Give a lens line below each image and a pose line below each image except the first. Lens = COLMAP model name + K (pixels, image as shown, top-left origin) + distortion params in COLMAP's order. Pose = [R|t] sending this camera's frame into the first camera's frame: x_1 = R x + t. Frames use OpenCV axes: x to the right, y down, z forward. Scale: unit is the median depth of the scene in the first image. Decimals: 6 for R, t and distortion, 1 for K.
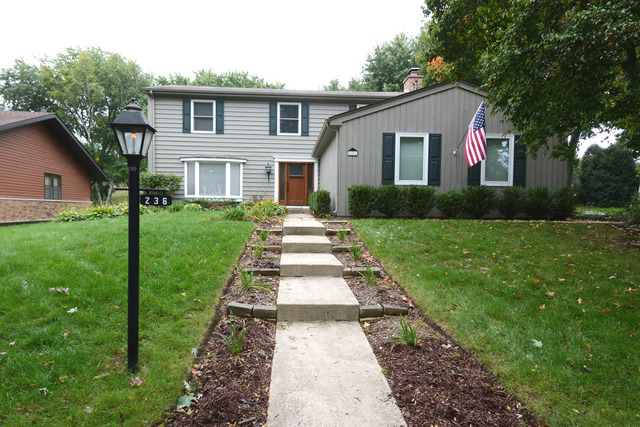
lens RADIAL K [[391.6, 0, 319.3], [0, 391.6, 217.2], [0, 0, 1]] dist [0.030437, 0.000356]
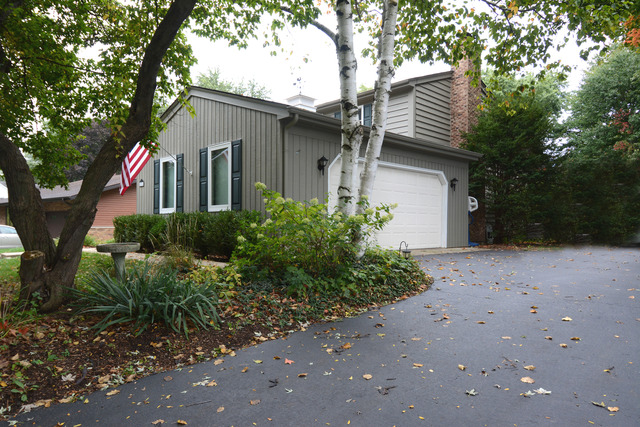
lens RADIAL K [[412.1, 0, 320.1], [0, 412.1, 216.6], [0, 0, 1]] dist [0.036939, 0.000610]
pose [[0.657820, -0.023091, -0.752821, 0.617636], [-0.024106, 0.998372, -0.051686, -0.022262], [0.752789, 0.052147, 0.656193, 0.394108]]
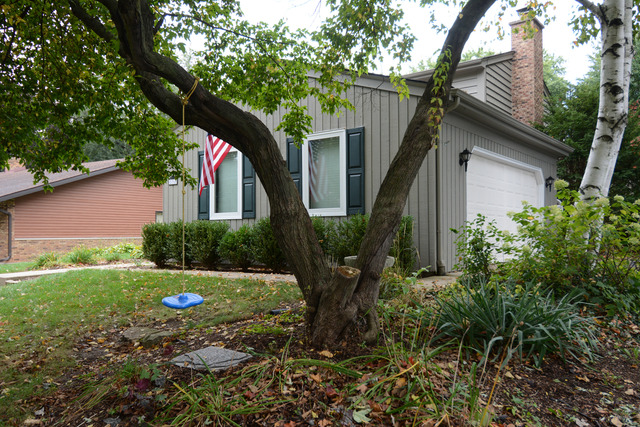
lens RADIAL K [[512.3, 0, 319.5], [0, 512.3, 215.7], [0, 0, 1]] dist [0.059951, -0.004302]
pose [[0.764747, -0.038489, -0.643180, 0.474308], [-0.008503, 0.997524, -0.069804, -0.016651], [0.644275, 0.058851, 0.762526, 0.243517]]
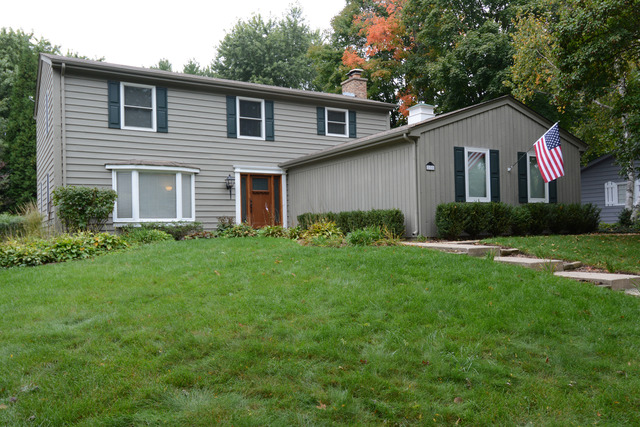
lens RADIAL K [[512.3, 0, 320.4], [0, 512.3, 211.4], [0, 0, 1]] dist [0.059951, -0.004302]
pose [[0.893977, -0.015266, 0.447852, -0.423150], [0.042398, 0.997818, -0.050618, -0.008424], [-0.446102, 0.064240, 0.892674, 0.037716]]
